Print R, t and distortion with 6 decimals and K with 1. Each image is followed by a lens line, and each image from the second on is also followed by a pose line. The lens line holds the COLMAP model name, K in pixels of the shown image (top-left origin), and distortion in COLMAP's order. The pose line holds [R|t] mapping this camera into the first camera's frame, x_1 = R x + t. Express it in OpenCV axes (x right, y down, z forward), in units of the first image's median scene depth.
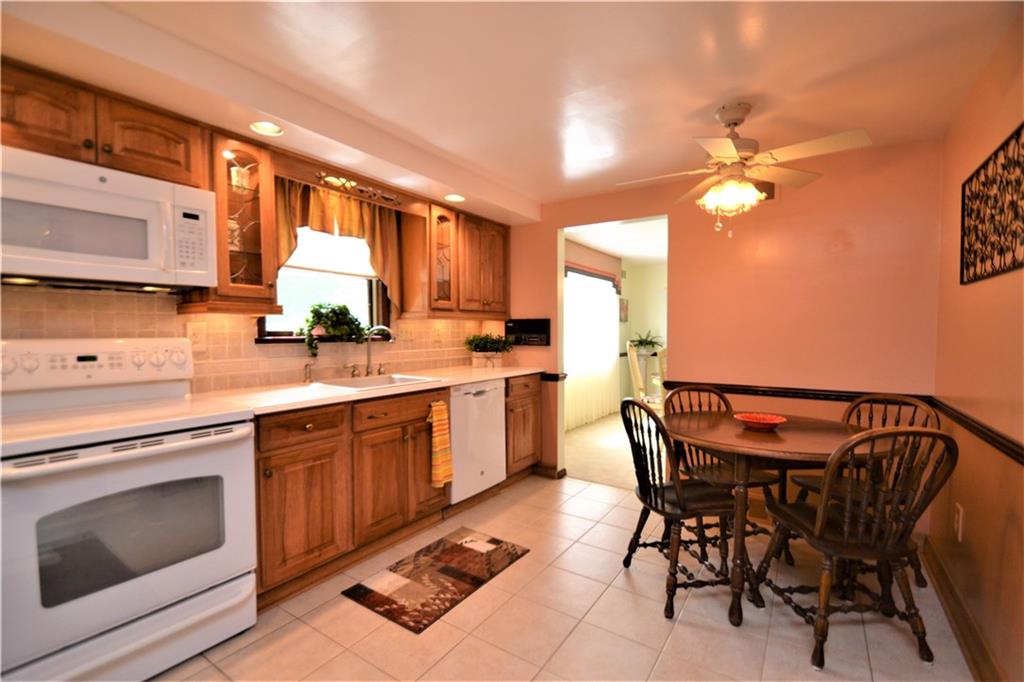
lens RADIAL K [[454.3, 0, 504.7], [0, 454.3, 352.0], [0, 0, 1]] dist [0.010940, -0.015551]
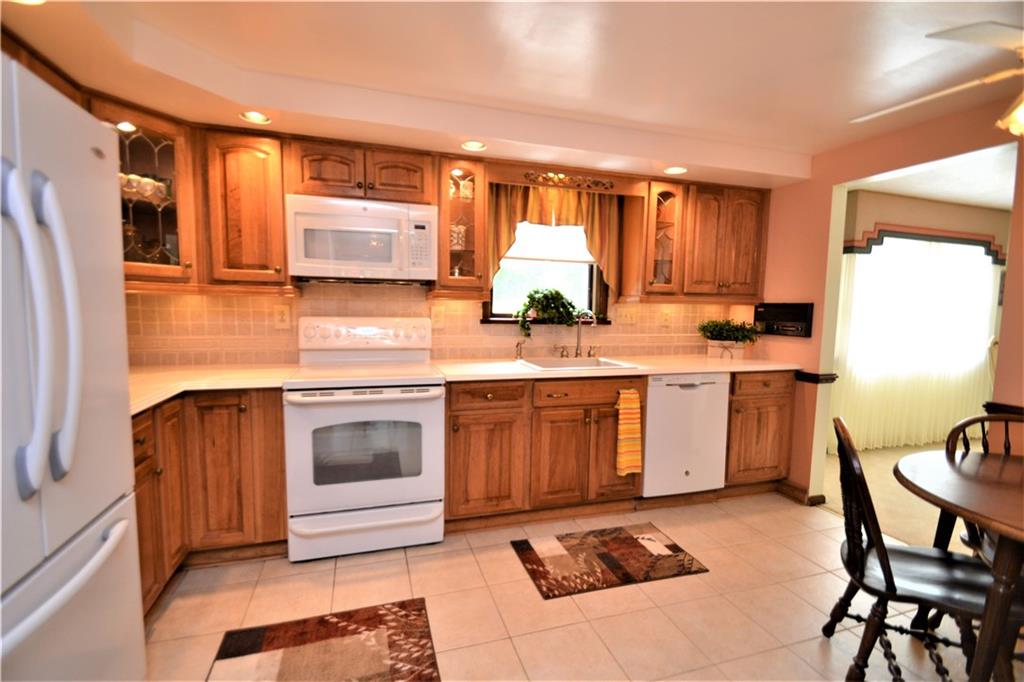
lens RADIAL K [[454.3, 0, 504.7], [0, 454.3, 352.0], [0, 0, 1]] dist [0.010940, -0.015551]
pose [[0.780688, 0.075892, -0.620295, 0.275559], [-0.045315, 0.996860, 0.064932, -0.025012], [0.623276, -0.022583, 0.781676, 0.082850]]
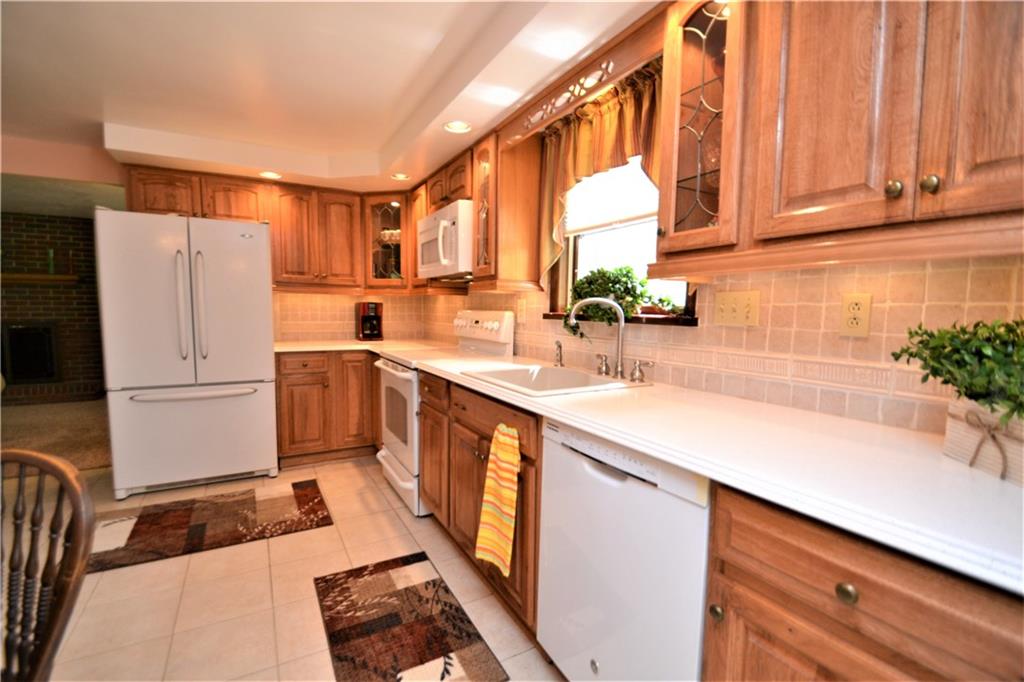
lens RADIAL K [[454.3, 0, 504.7], [0, 454.3, 352.0], [0, 0, 1]] dist [0.010940, -0.015551]
pose [[-0.453567, 0.073423, -0.888192, 0.405308], [-0.058805, 0.991963, 0.112031, -0.053760], [0.889280, 0.103044, -0.445604, 1.396439]]
